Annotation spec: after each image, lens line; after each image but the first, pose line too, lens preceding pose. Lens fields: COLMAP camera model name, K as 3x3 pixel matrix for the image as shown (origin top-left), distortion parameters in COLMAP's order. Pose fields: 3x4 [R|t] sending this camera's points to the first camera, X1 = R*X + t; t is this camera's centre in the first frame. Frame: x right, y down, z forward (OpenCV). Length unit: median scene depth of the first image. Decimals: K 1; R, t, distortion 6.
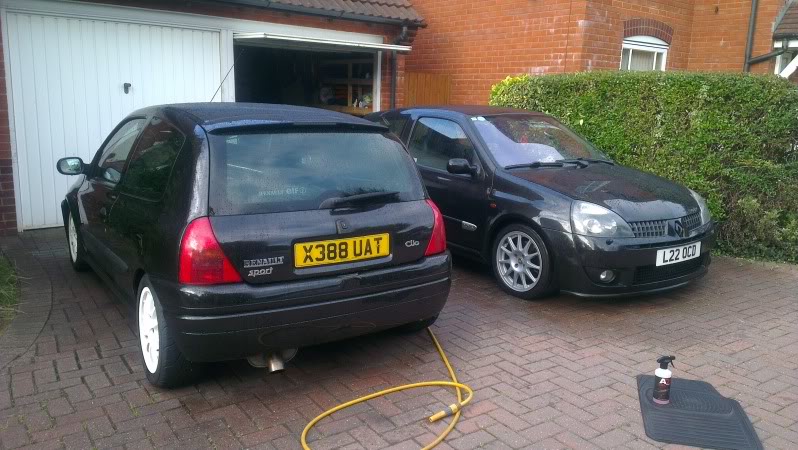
lens RADIAL K [[635.8, 0, 397.6], [0, 635.8, 229.0], [0, 0, 1]] dist [0.117638, -0.158993]
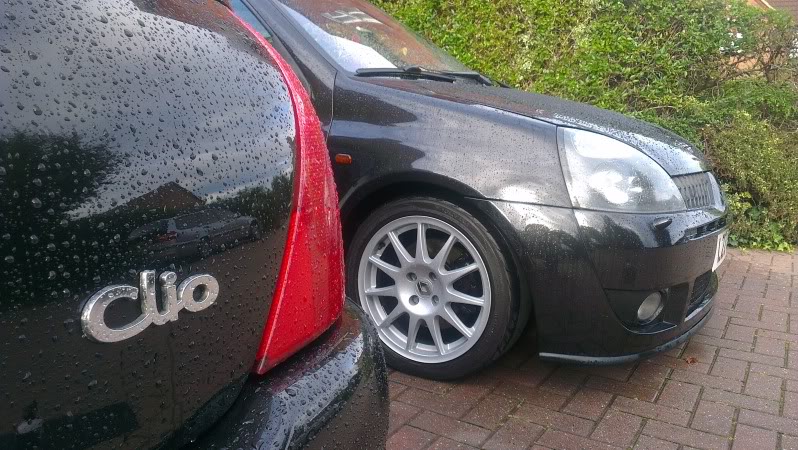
lens RADIAL K [[635.8, 0, 397.5], [0, 635.8, 226.9], [0, 0, 1]] dist [0.117638, -0.158993]
pose [[0.909221, -0.064018, 0.411363, 0.010570], [0.069678, 0.997569, 0.001240, 0.008712], [-0.410442, 0.027535, 0.911471, 0.593813]]
